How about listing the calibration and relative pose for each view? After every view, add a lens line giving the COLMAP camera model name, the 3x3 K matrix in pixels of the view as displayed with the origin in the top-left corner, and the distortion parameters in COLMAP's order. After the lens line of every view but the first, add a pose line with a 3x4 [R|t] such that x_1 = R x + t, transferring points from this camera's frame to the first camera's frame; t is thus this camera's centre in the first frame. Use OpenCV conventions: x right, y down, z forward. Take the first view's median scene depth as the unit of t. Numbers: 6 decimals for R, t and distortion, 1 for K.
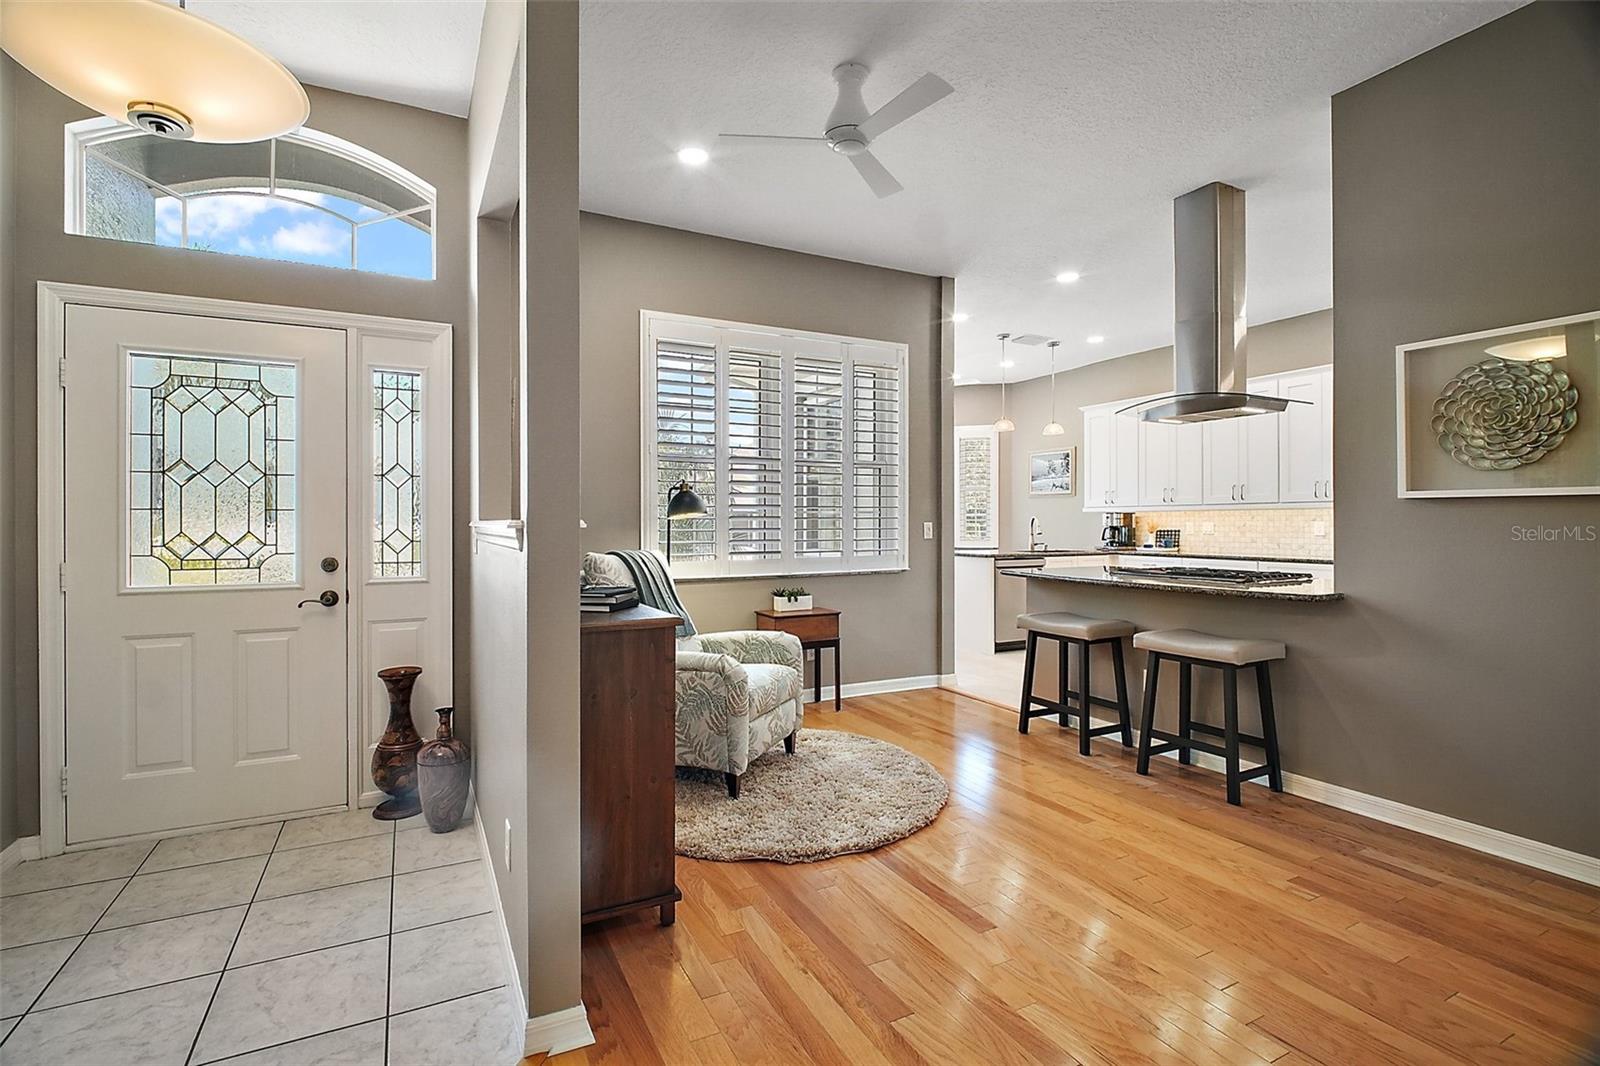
lens RADIAL K [[730.3, 0, 775.9], [0, 730.3, 523.6], [0, 0, 1]] dist [-0.007717, -0.001934]
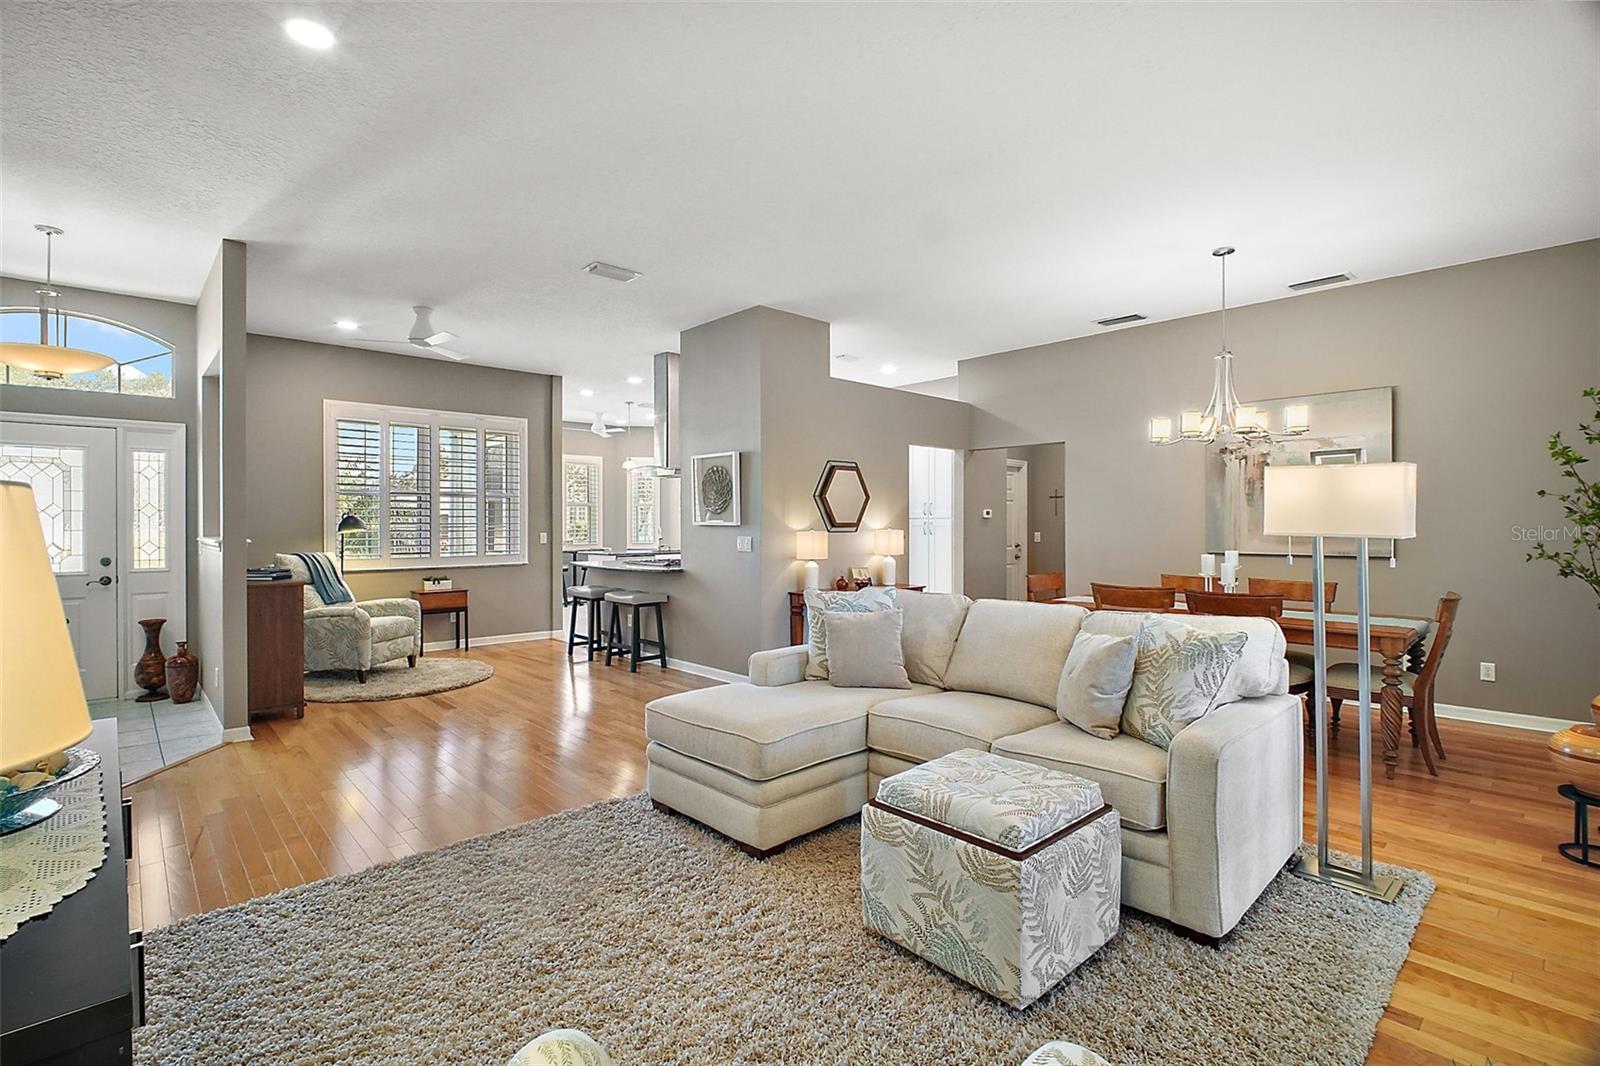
lens RADIAL K [[738.8, 0, 784.8], [0, 738.8, 527.6], [0, 0, 1]] dist [0.000298, -0.005825]
pose [[0.962252, -0.000397, 0.272161, 0.416294], [-0.000378, 0.999996, 0.002795, -0.027299], [-0.272161, -0.002792, 0.962248, -0.993799]]
